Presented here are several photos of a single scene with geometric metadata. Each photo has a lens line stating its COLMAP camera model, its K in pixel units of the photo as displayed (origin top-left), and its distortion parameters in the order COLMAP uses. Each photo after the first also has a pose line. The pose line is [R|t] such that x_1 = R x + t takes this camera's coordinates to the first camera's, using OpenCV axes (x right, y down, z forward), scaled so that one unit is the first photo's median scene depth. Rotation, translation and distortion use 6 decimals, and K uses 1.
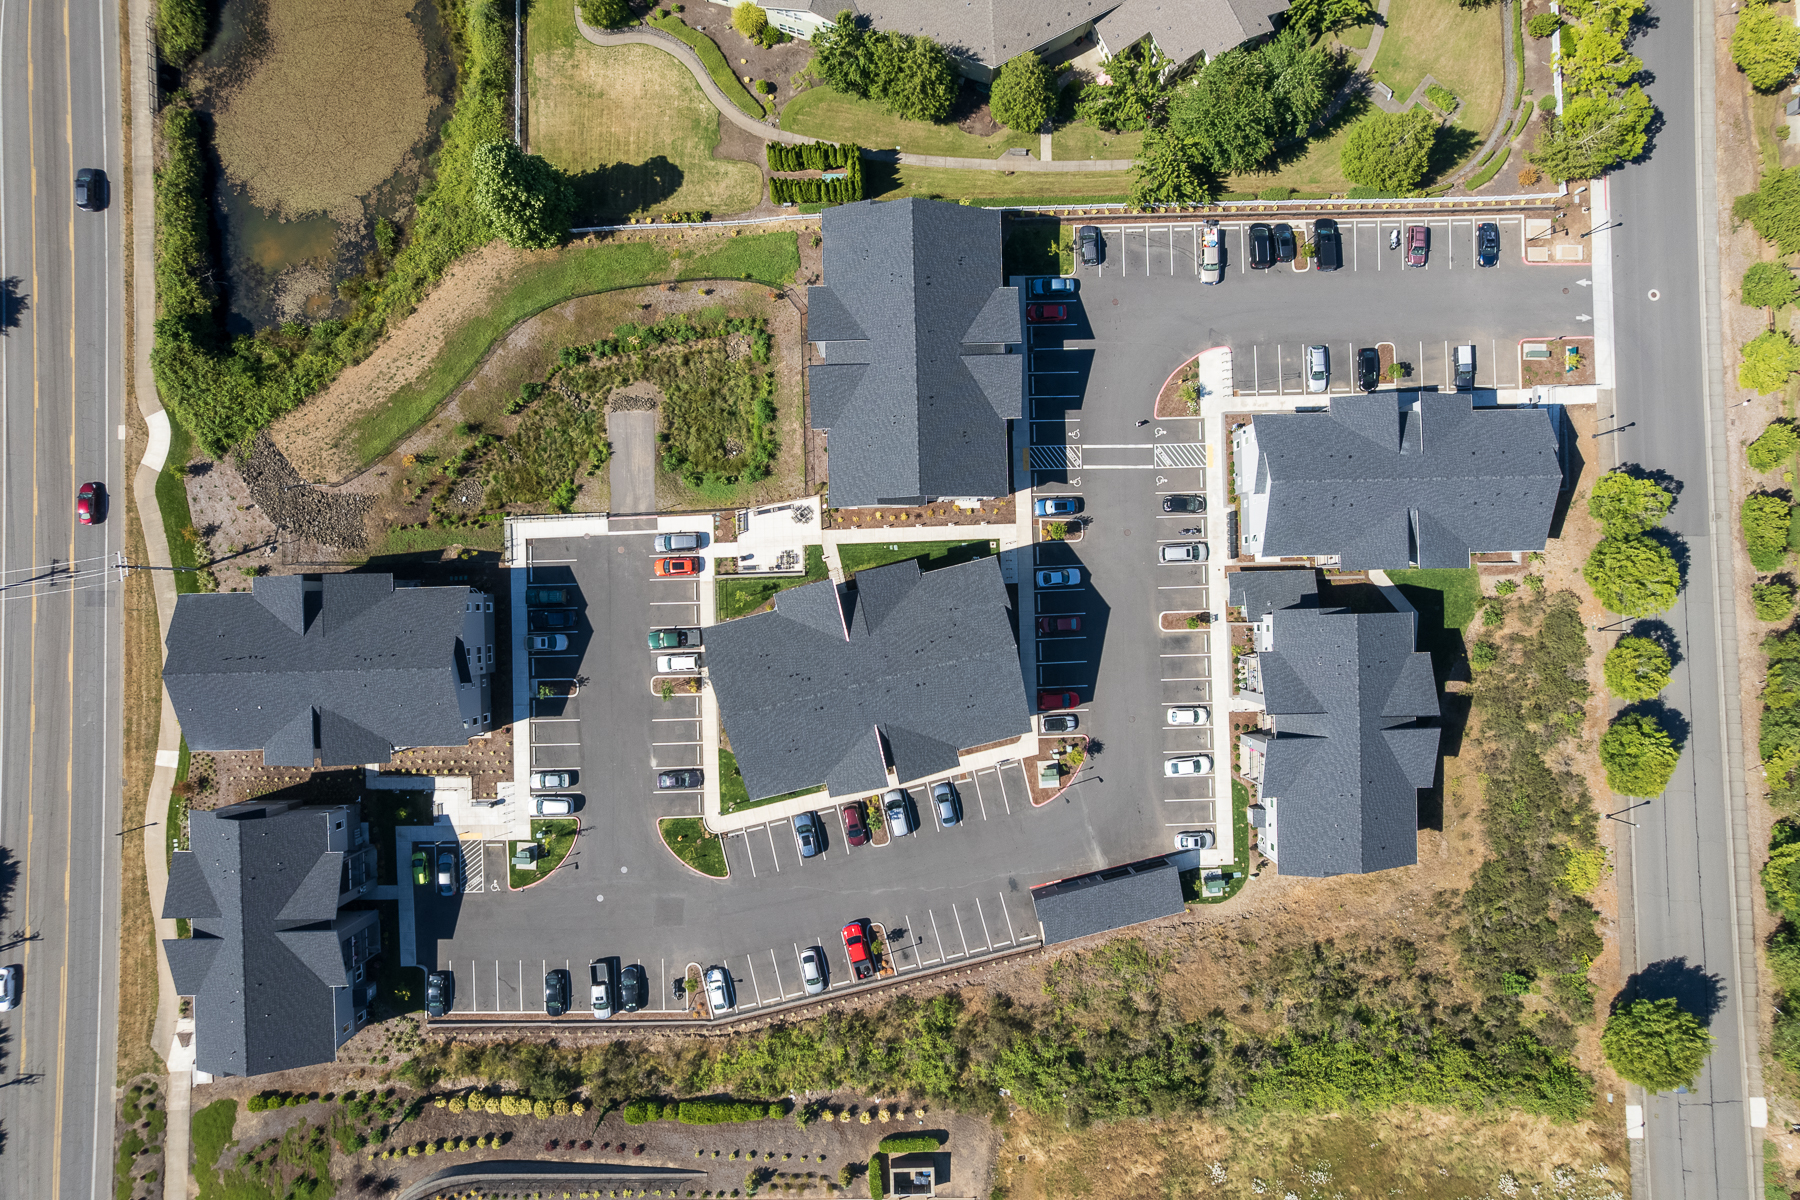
lens RADIAL K [[1153.6, 0, 900.0], [0, 1153.6, 600.0], [0, 0, 1]] dist [-0.080686, 0.075310]
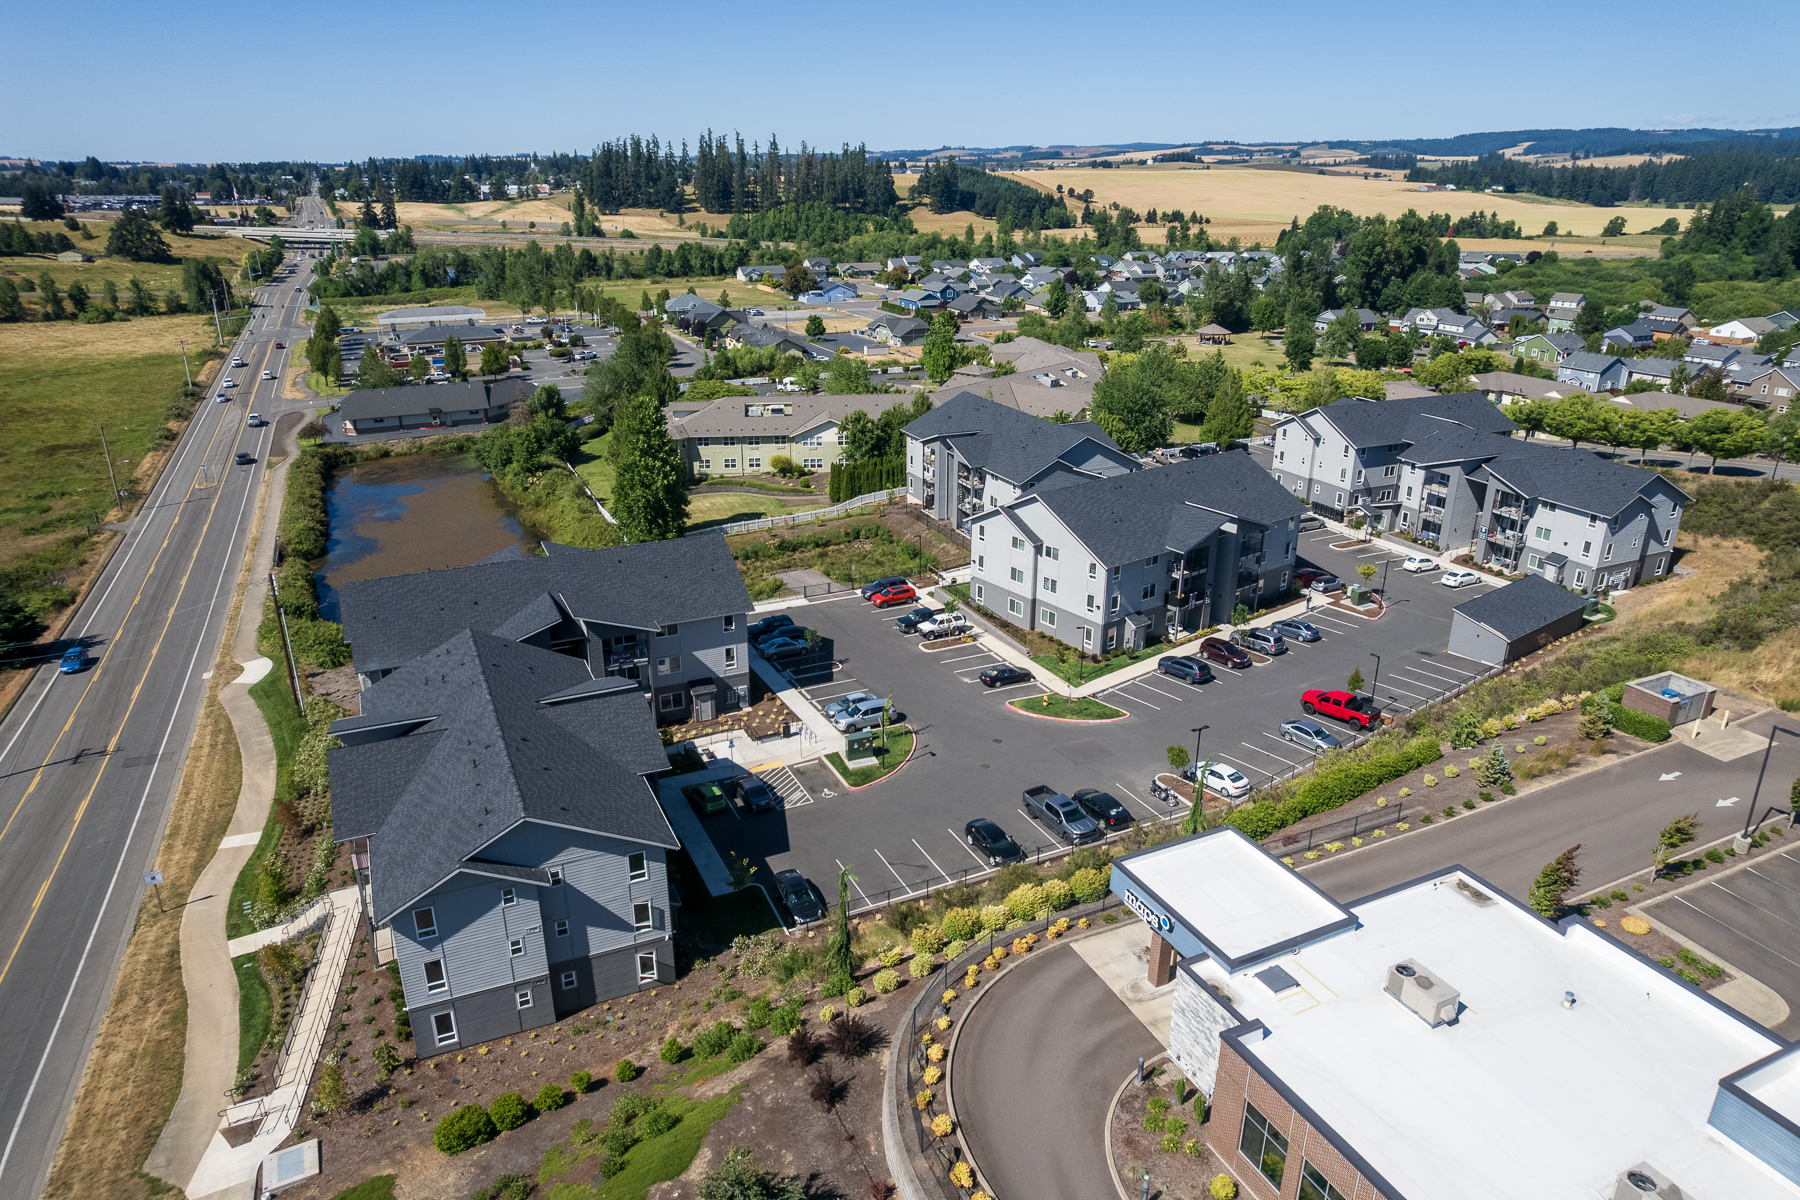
lens RADIAL K [[1153.6, 0, 900.0], [0, 1153.6, 600.0], [0, 0, 1]] dist [-0.080686, 0.075310]
pose [[0.915063, -0.143721, 0.376834, -0.542022], [0.403290, 0.316556, -0.858574, 0.777487], [0.004106, 0.937623, 0.347630, 0.676925]]
